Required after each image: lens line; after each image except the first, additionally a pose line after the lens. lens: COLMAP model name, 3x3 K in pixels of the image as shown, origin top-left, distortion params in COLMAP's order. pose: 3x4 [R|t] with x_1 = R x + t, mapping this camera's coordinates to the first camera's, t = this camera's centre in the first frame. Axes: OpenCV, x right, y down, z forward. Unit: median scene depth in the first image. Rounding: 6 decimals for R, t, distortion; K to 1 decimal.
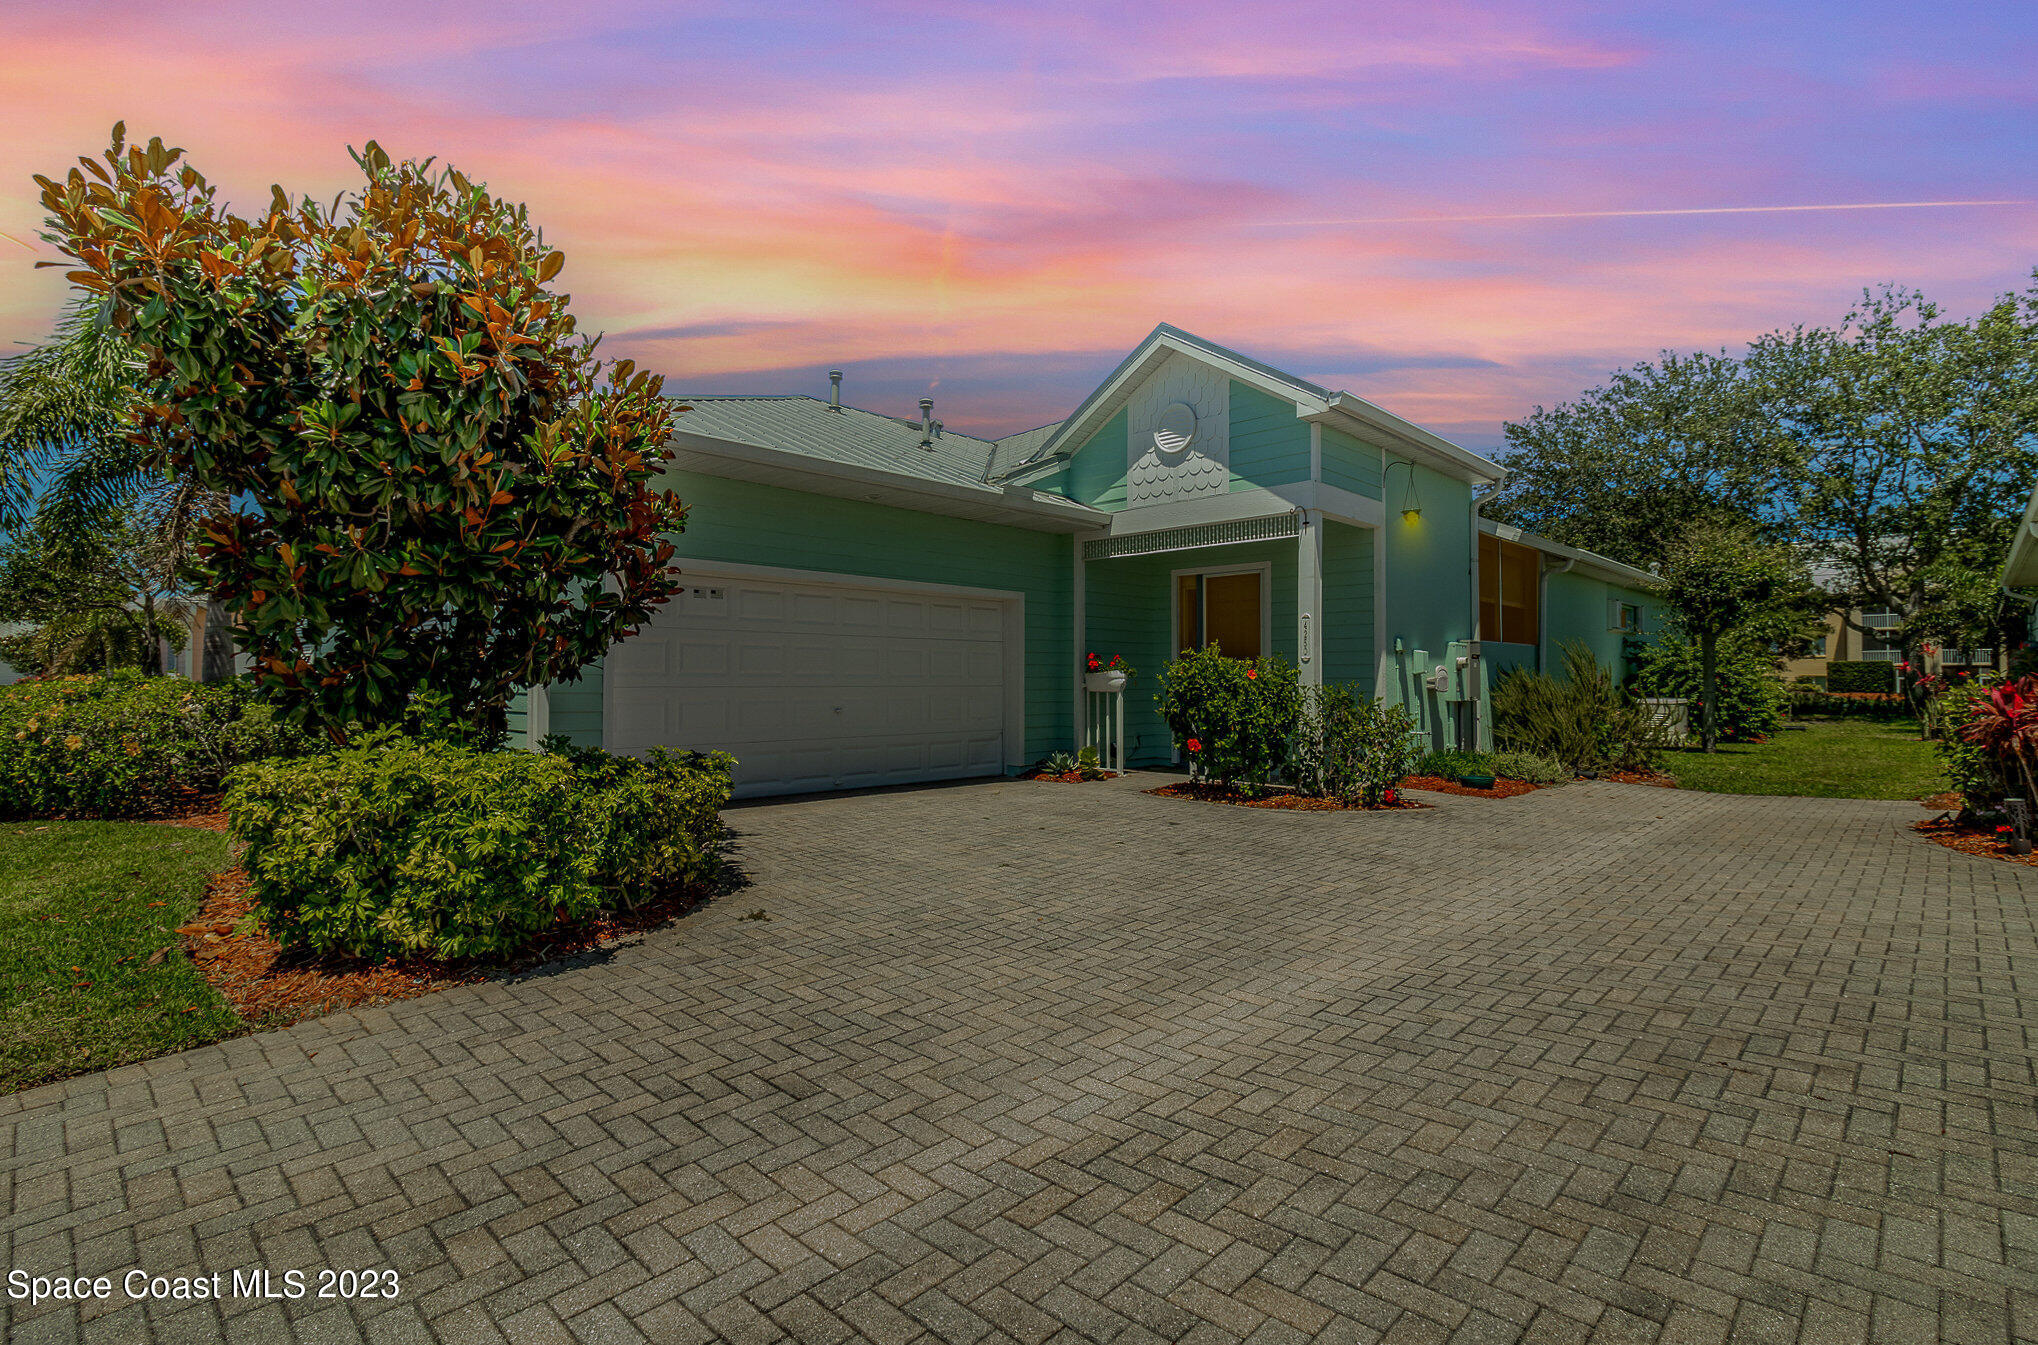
lens RADIAL K [[955.1, 0, 1028.1], [0, 955.1, 673.9], [0, 0, 1]] dist [0.000043, 0.000037]
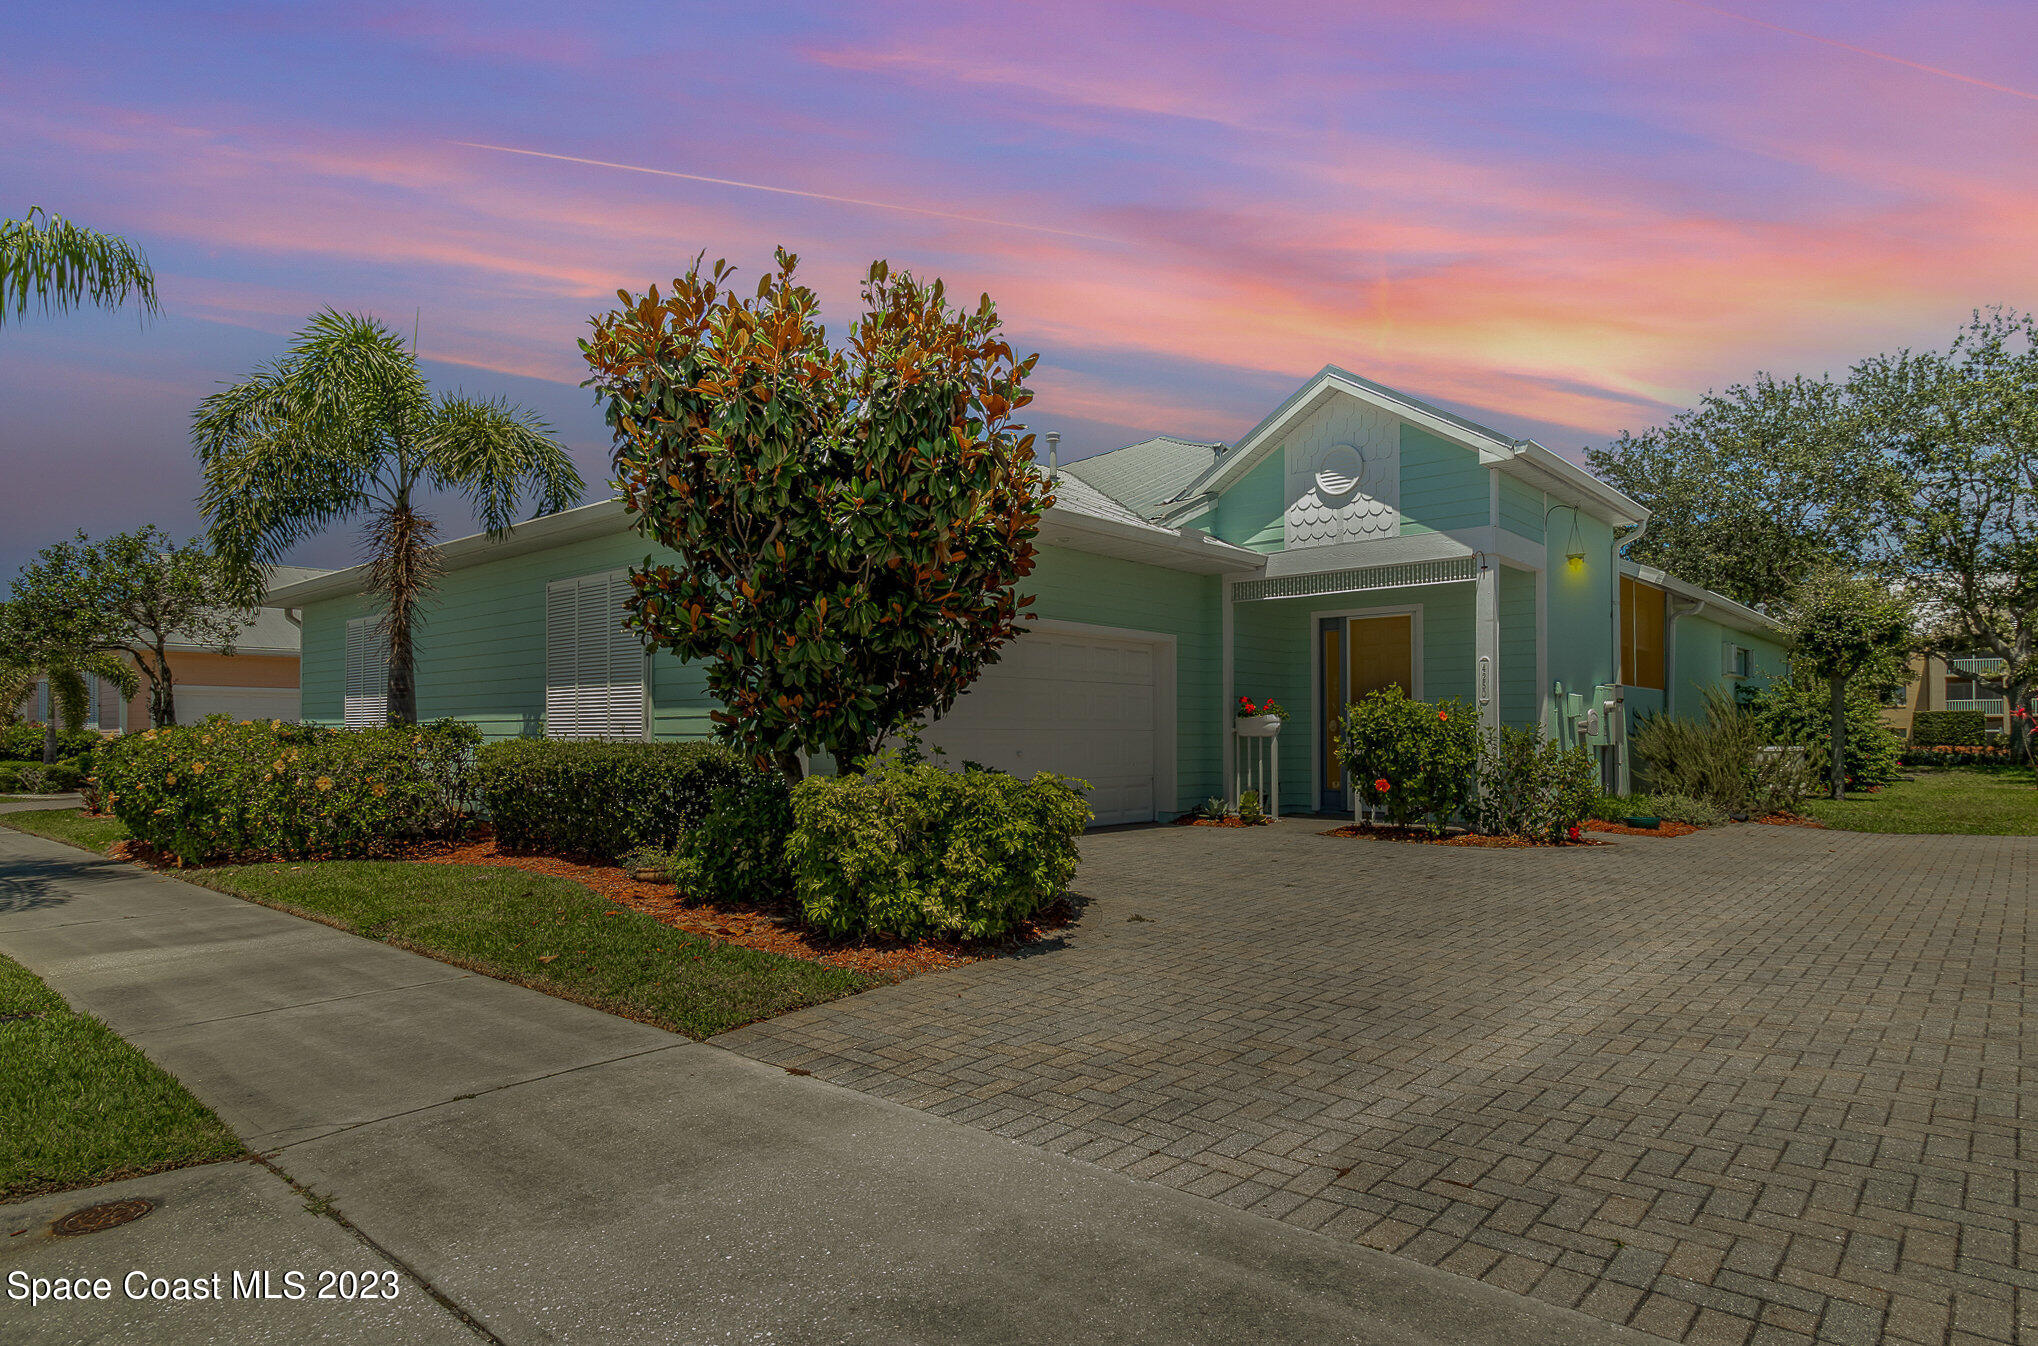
lens RADIAL K [[1140.8, 0, 1020.9], [0, 1140.8, 739.5], [0, 0, 1]] dist [0.002285, -0.000764]
pose [[0.998977, -0.001974, 0.045182, -0.215524], [0.001579, 0.999960, 0.008769, 0.011292], [-0.045198, -0.008689, 0.998940, -0.160849]]
